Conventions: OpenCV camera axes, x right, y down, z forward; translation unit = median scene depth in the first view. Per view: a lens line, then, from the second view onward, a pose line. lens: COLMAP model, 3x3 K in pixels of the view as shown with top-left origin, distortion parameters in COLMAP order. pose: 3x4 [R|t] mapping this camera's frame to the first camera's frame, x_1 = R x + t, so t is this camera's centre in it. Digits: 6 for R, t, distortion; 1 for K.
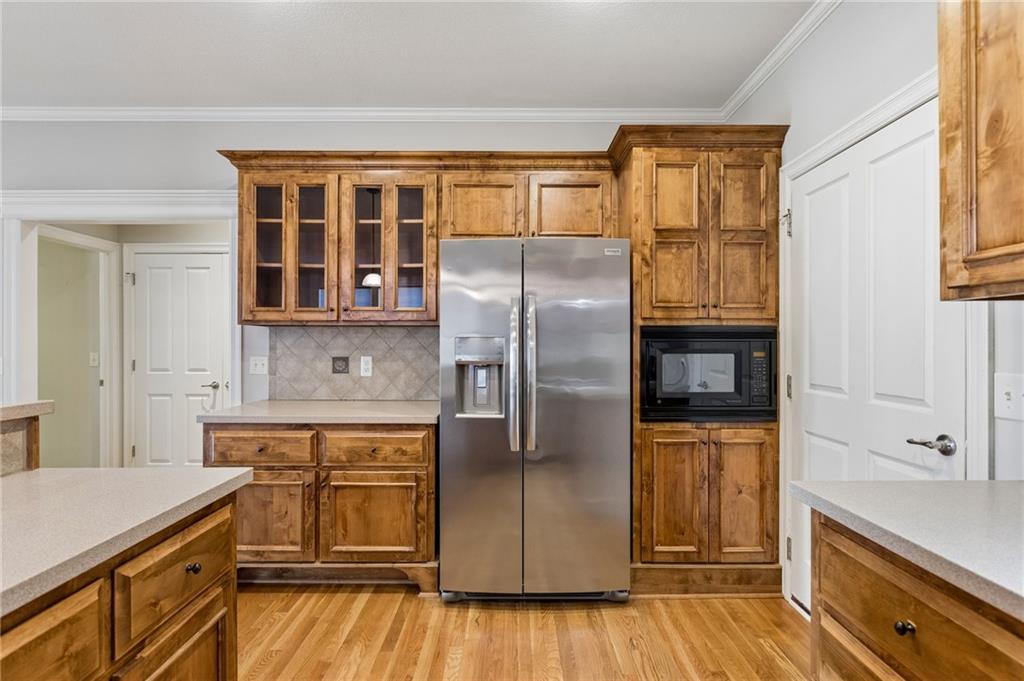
lens RADIAL K [[476.7, 0, 509.9], [0, 476.7, 341.3], [0, 0, 1]] dist [0.007828, -0.000813]
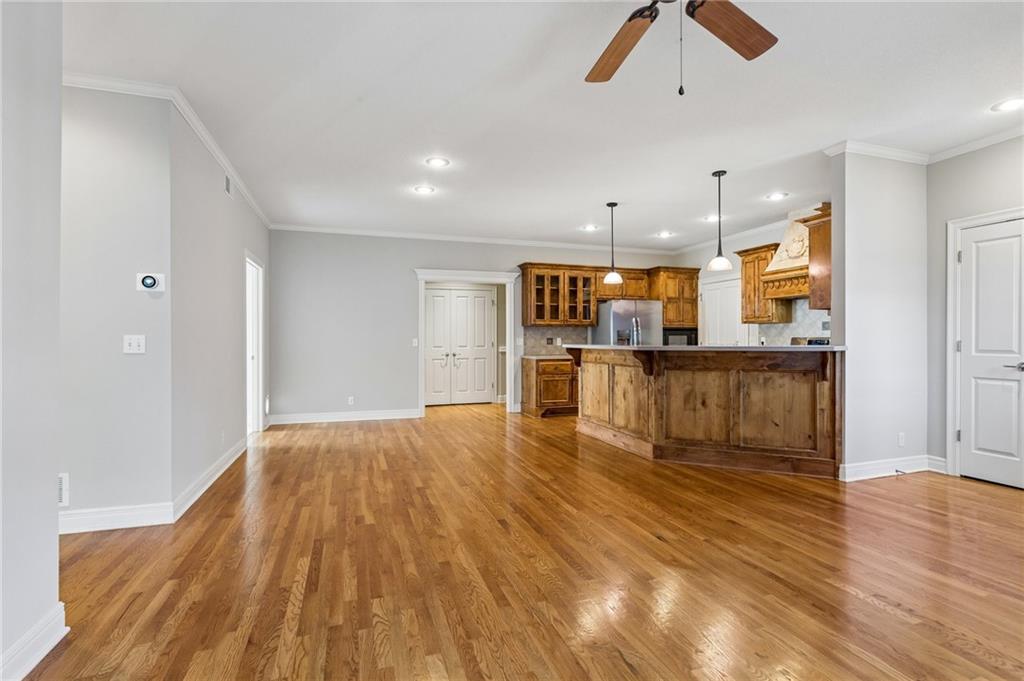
lens RADIAL K [[476.7, 0, 508.2], [0, 476.7, 342.6], [0, 0, 1]] dist [0.007828, -0.000813]
pose [[0.943633, -0.005911, 0.330941, -1.586944], [0.003019, 0.999953, 0.009251, 0.036509], [-0.330980, -0.007731, 0.943606, -1.518631]]
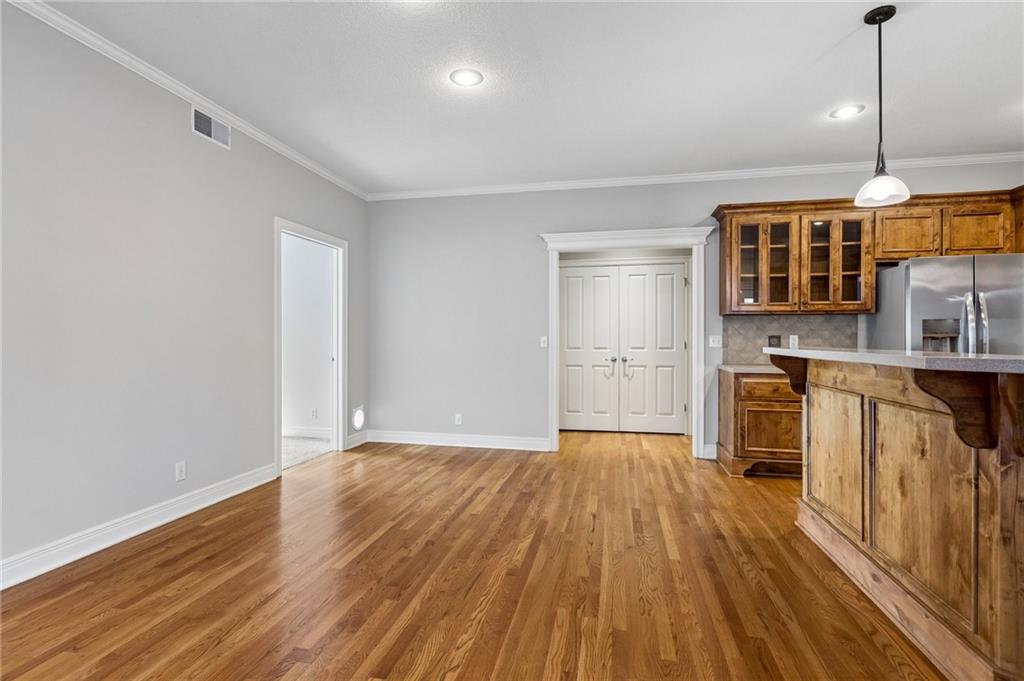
lens RADIAL K [[476.7, 0, 529.3], [0, 476.7, 341.3], [0, 0, 1]] dist [0.007828, -0.000813]
pose [[0.981857, 0.001556, -0.189615, -0.918413], [-0.000206, 0.999975, 0.007137, 0.044106], [0.189622, -0.006969, 0.981833, -0.672726]]
